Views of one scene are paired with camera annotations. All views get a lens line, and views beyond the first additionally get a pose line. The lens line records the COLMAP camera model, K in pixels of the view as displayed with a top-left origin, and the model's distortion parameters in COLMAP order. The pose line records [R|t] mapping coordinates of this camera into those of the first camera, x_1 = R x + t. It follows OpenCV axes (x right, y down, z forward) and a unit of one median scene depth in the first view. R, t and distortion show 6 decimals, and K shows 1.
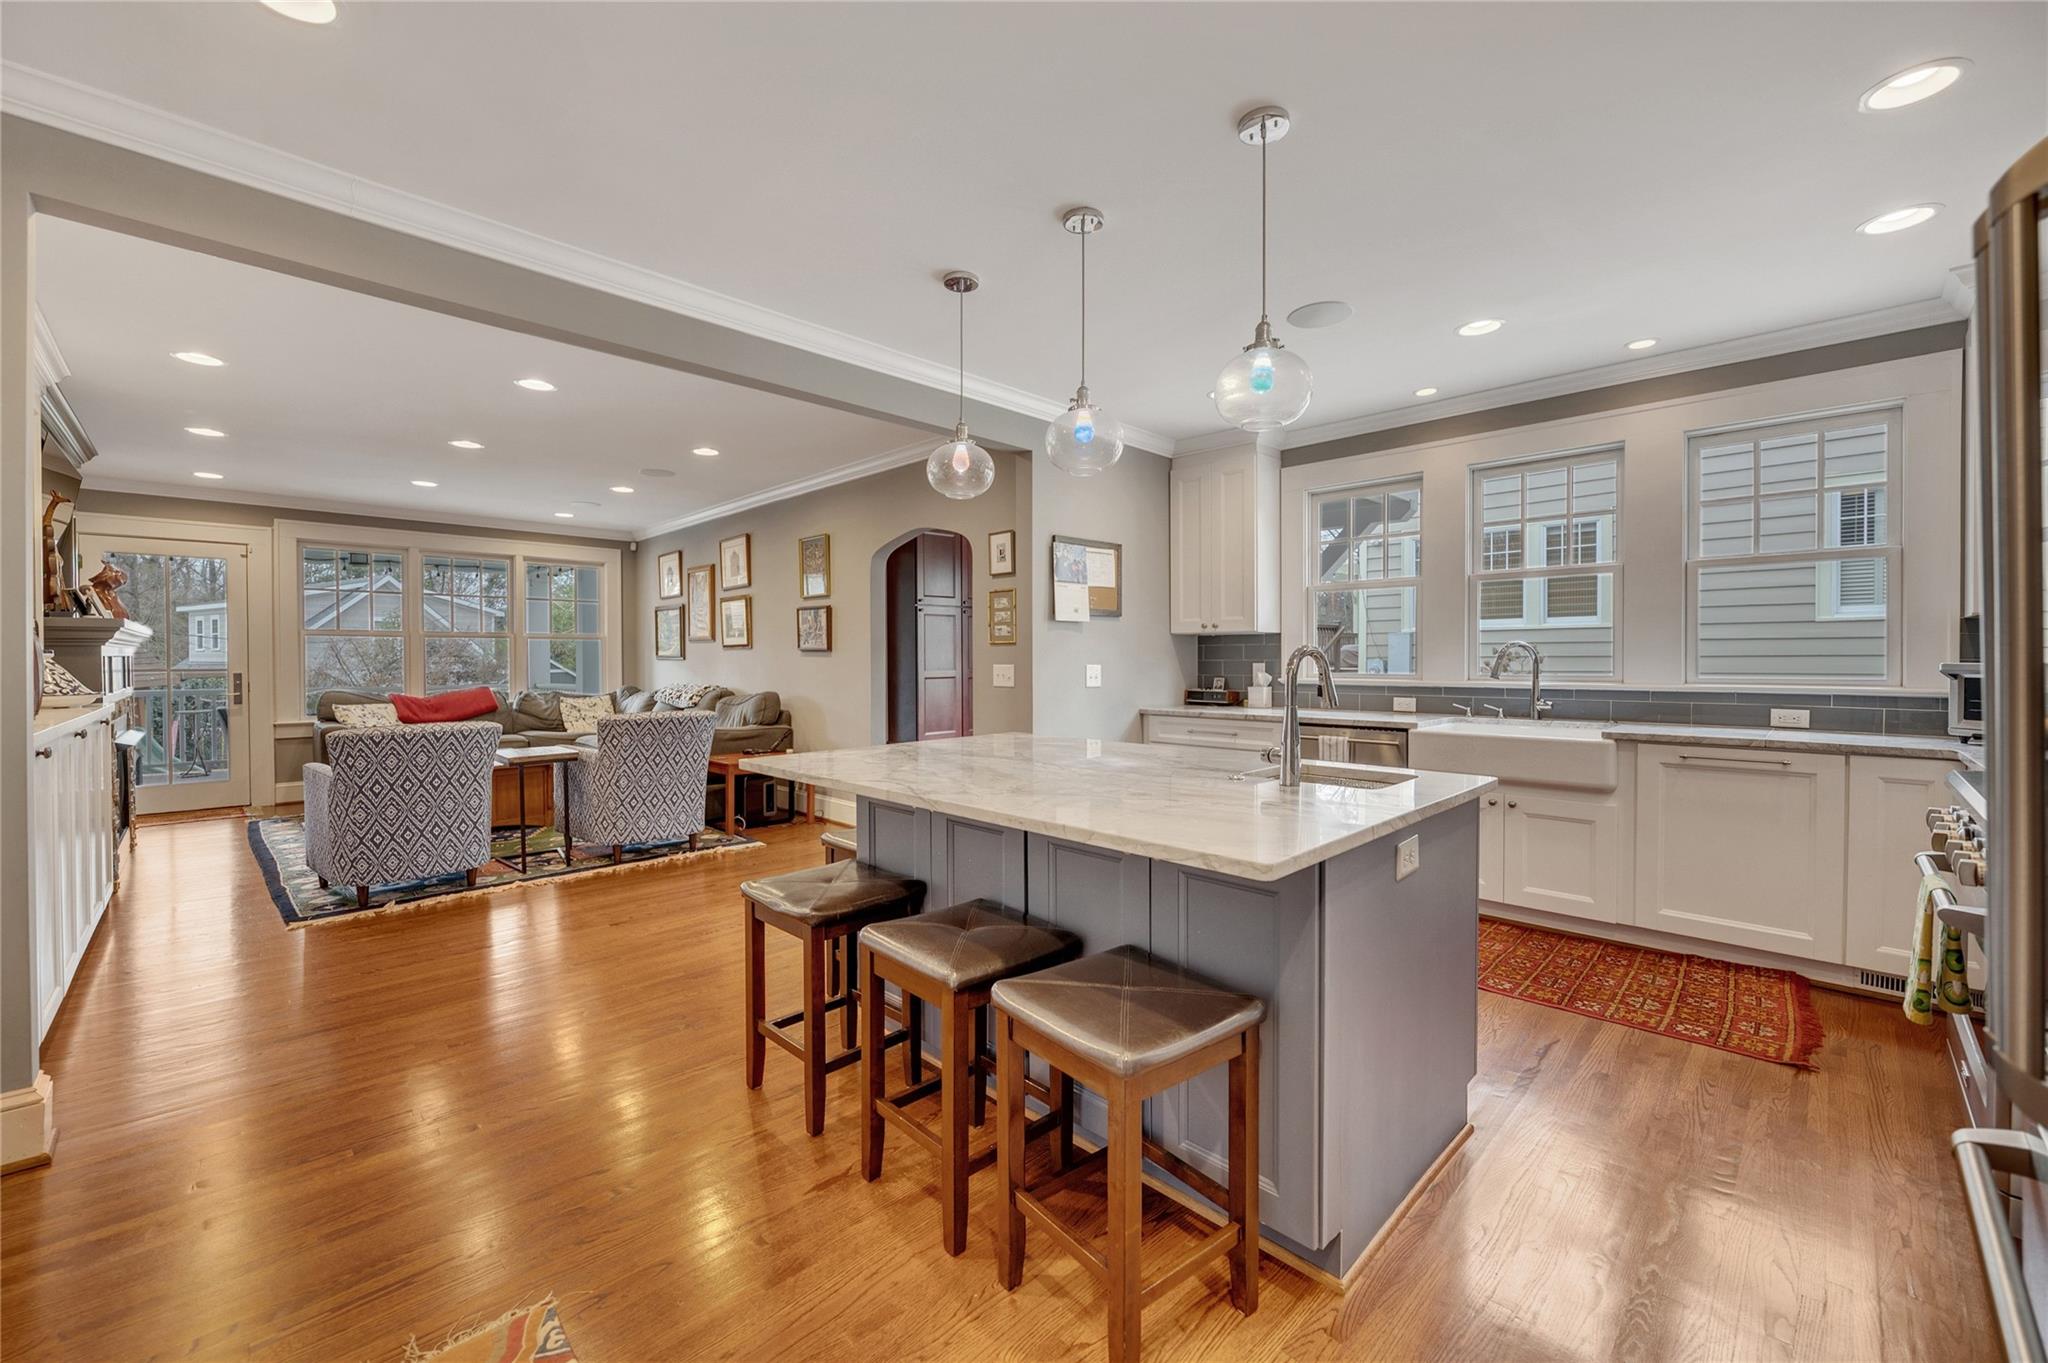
lens RADIAL K [[838.4, 0, 1023.0], [0, 838.4, 652.3], [0, 0, 1]] dist [-0.001940, -0.000174]
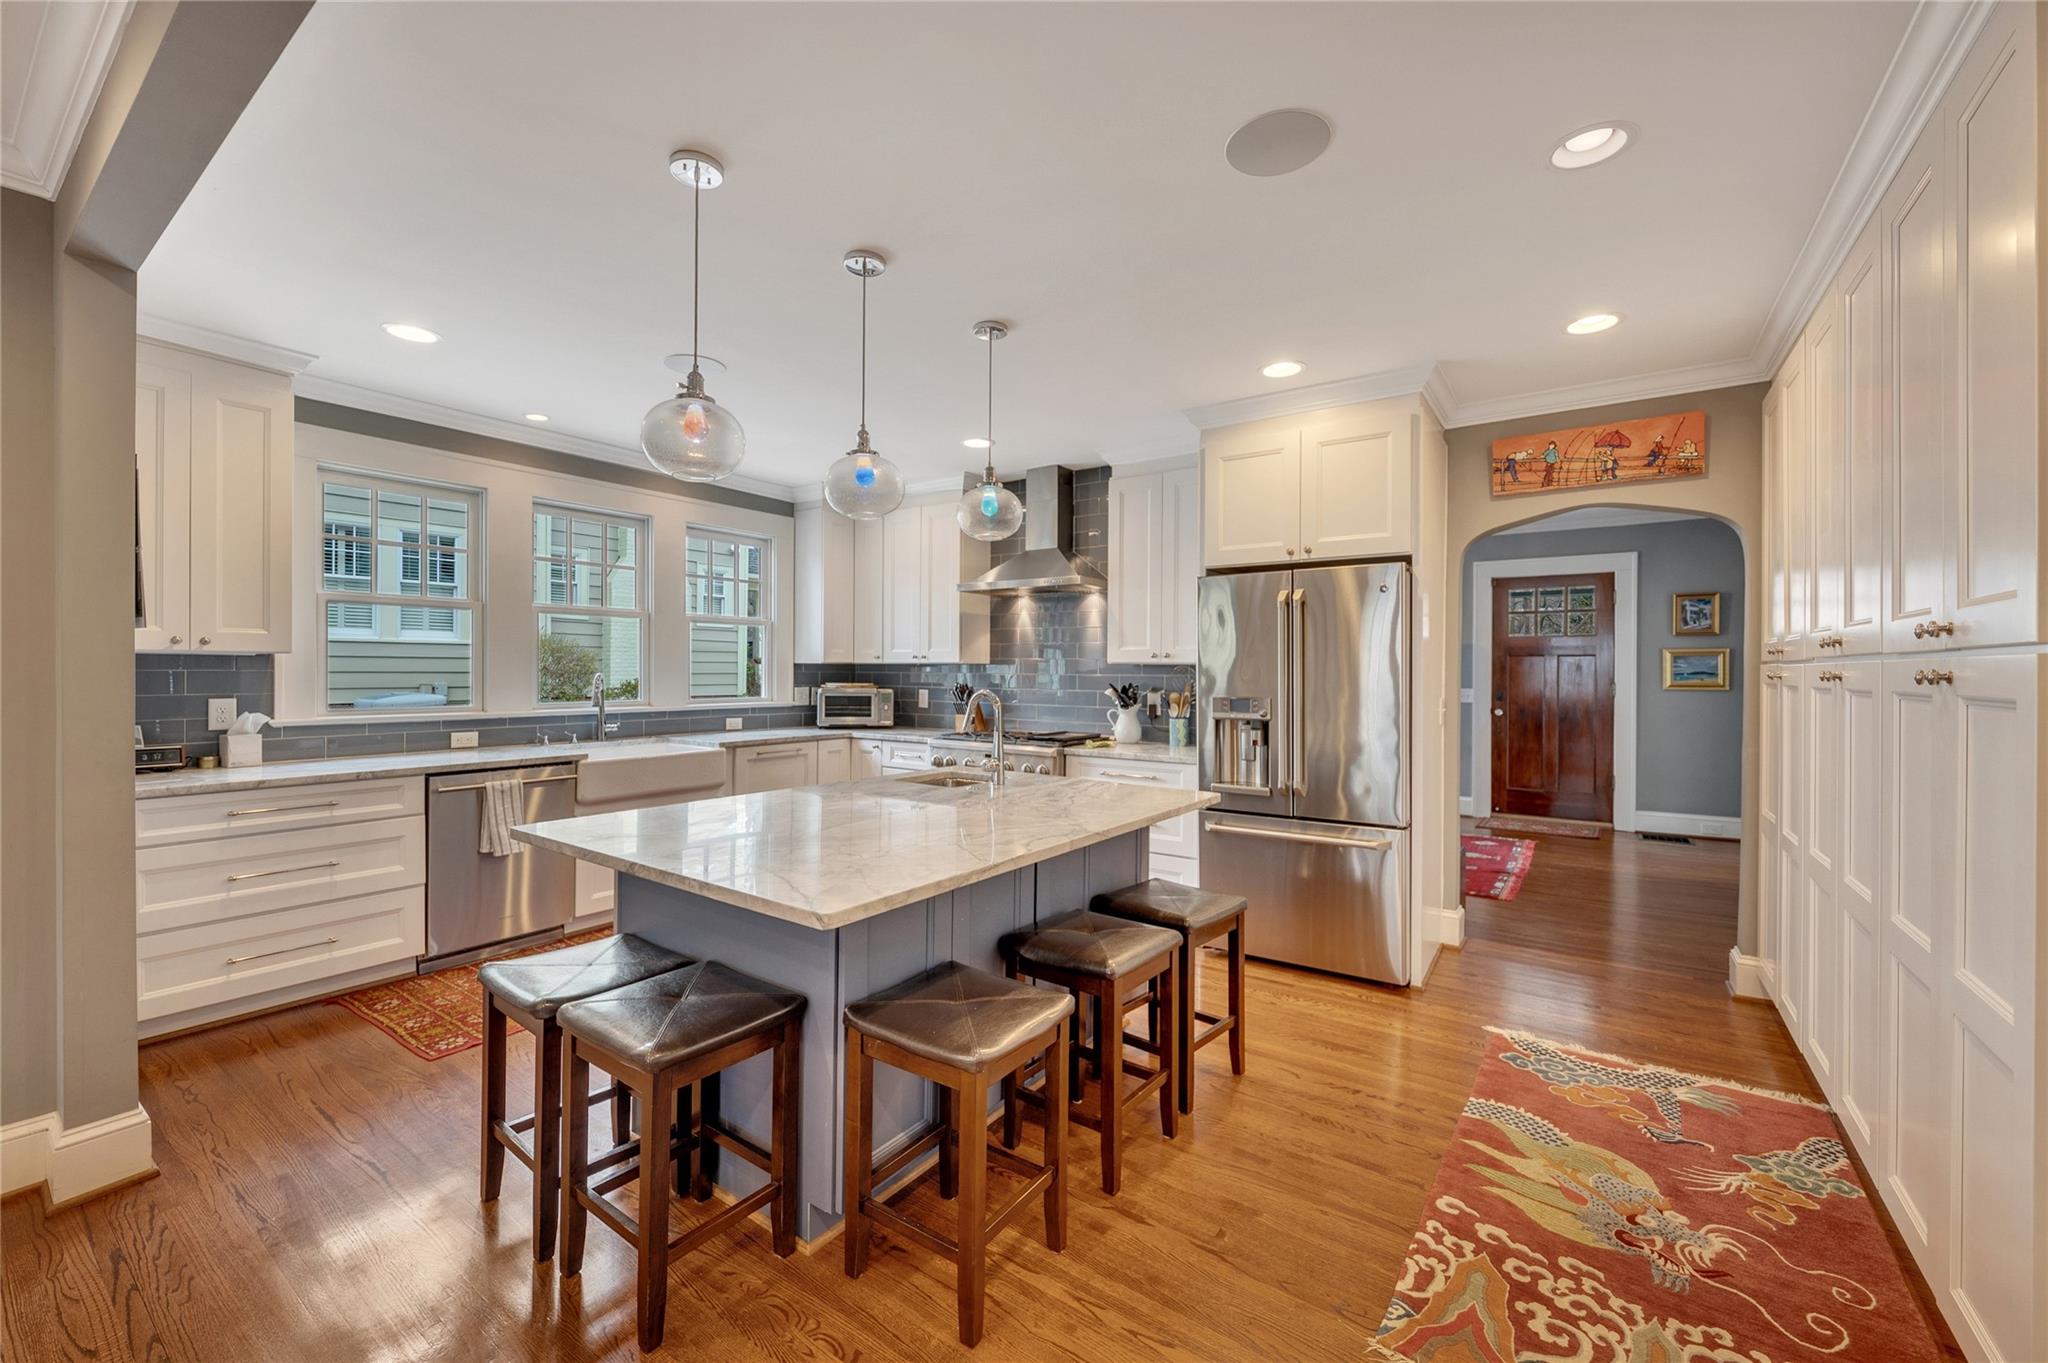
lens RADIAL K [[816.6, 0, 1019.9], [0, 816.6, 667.8], [0, 0, 1]] dist [-0.001031, -0.000053]
pose [[-0.182022, 0.003061, 0.983290, -0.487107], [-0.015065, 0.999869, -0.005901, -0.017970], [-0.983179, -0.015888, -0.181952, 0.534089]]
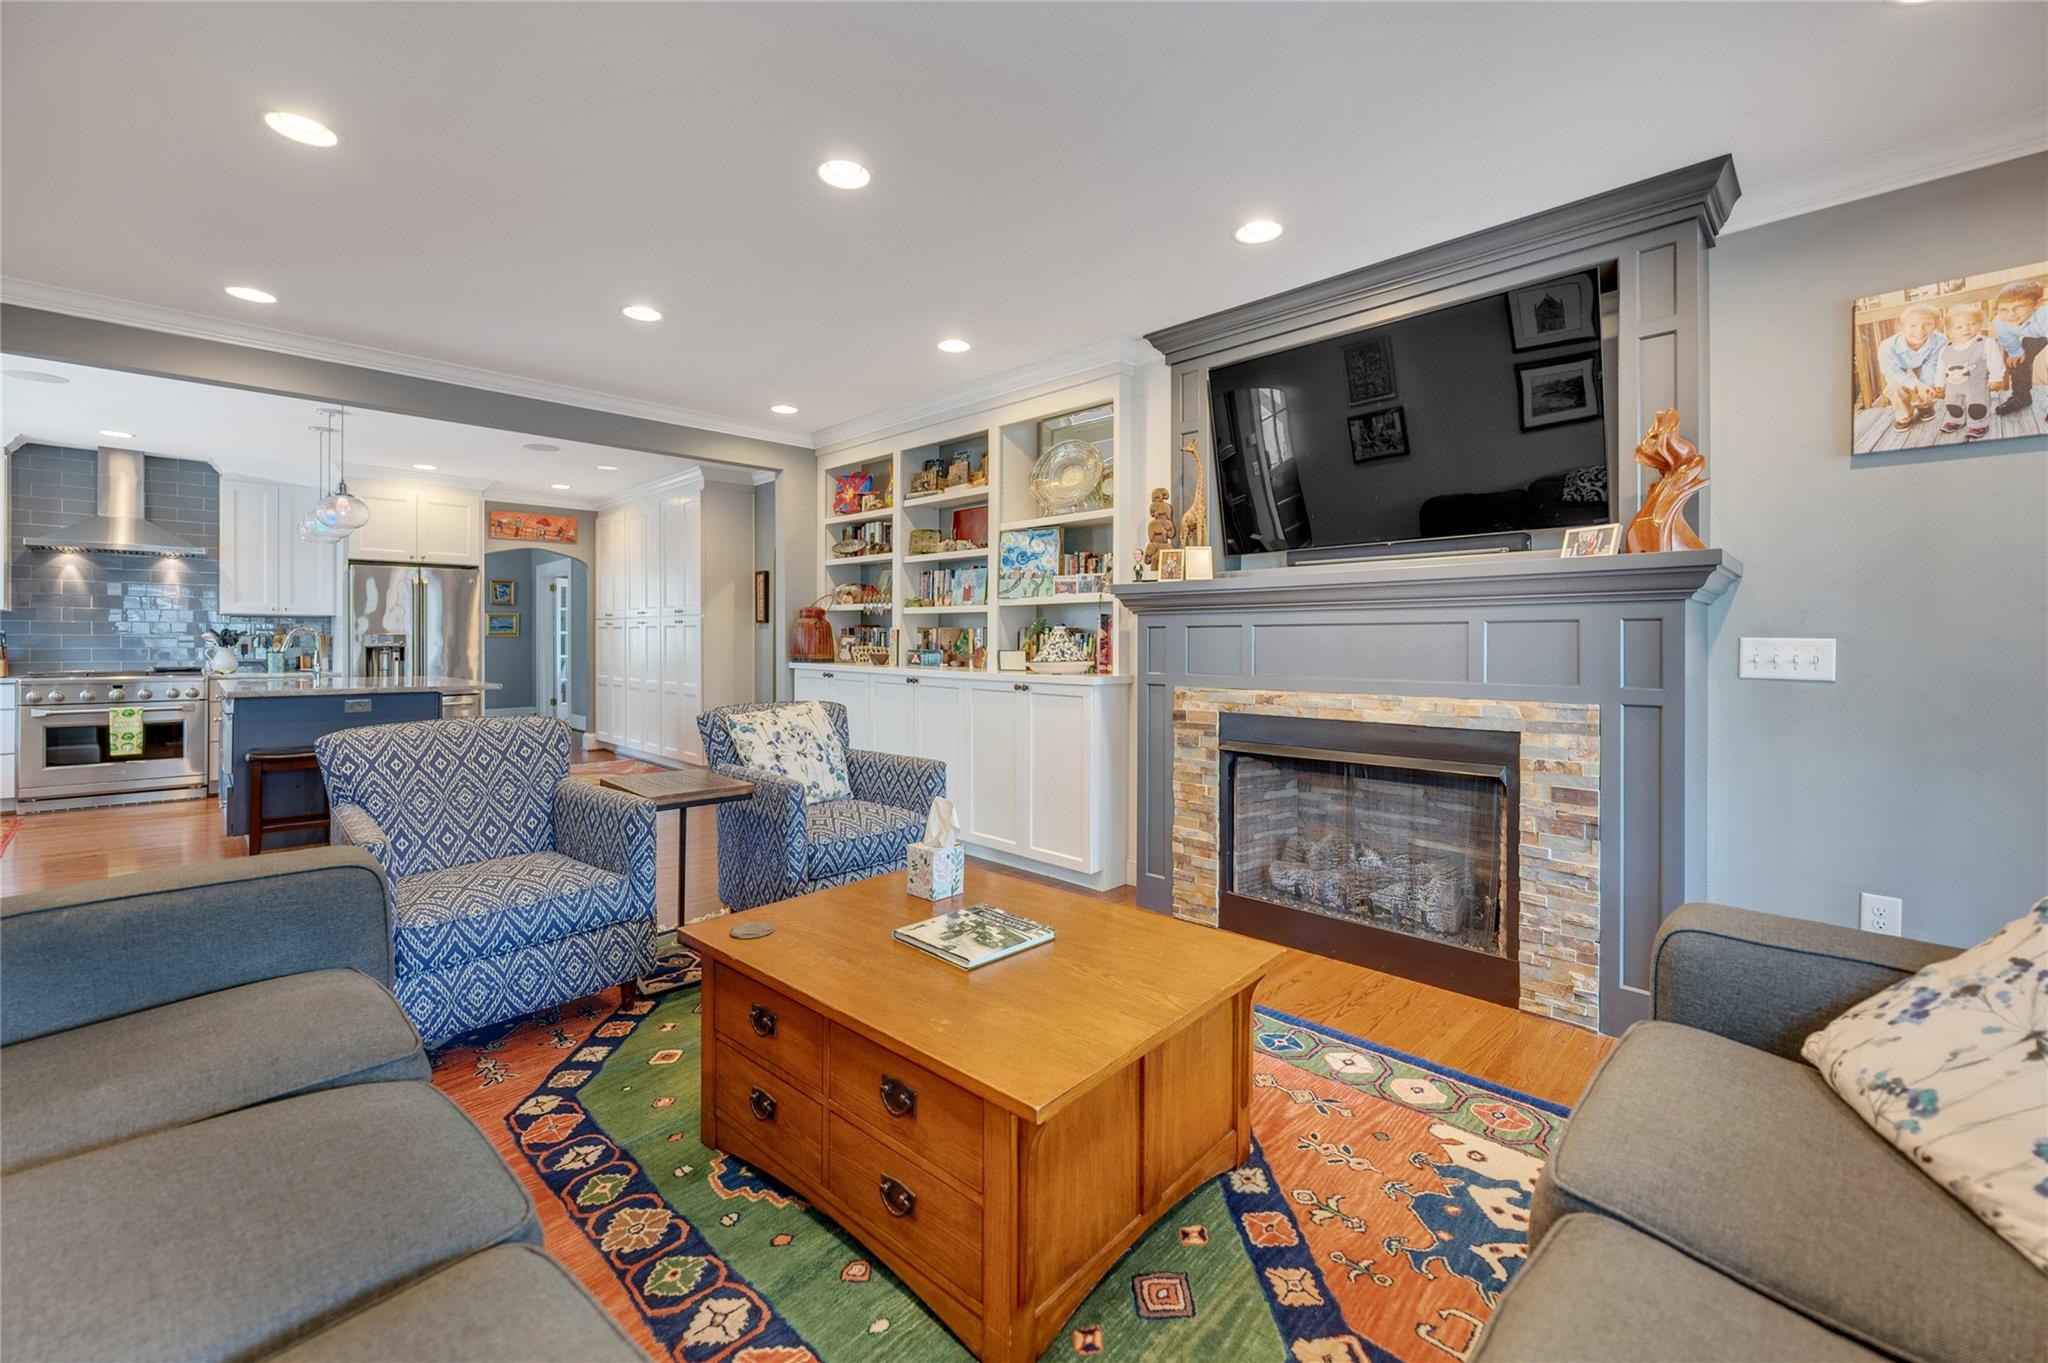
lens RADIAL K [[829.0, 0, 1016.9], [0, 829.0, 638.9], [0, 0, 1]] dist [-0.002045, -0.000212]
pose [[-0.999937, 0.000285, -0.011249, -0.823568], [0.000377, 0.999966, -0.008191, 0.021207], [0.011247, -0.008194, -0.999903, 1.602463]]
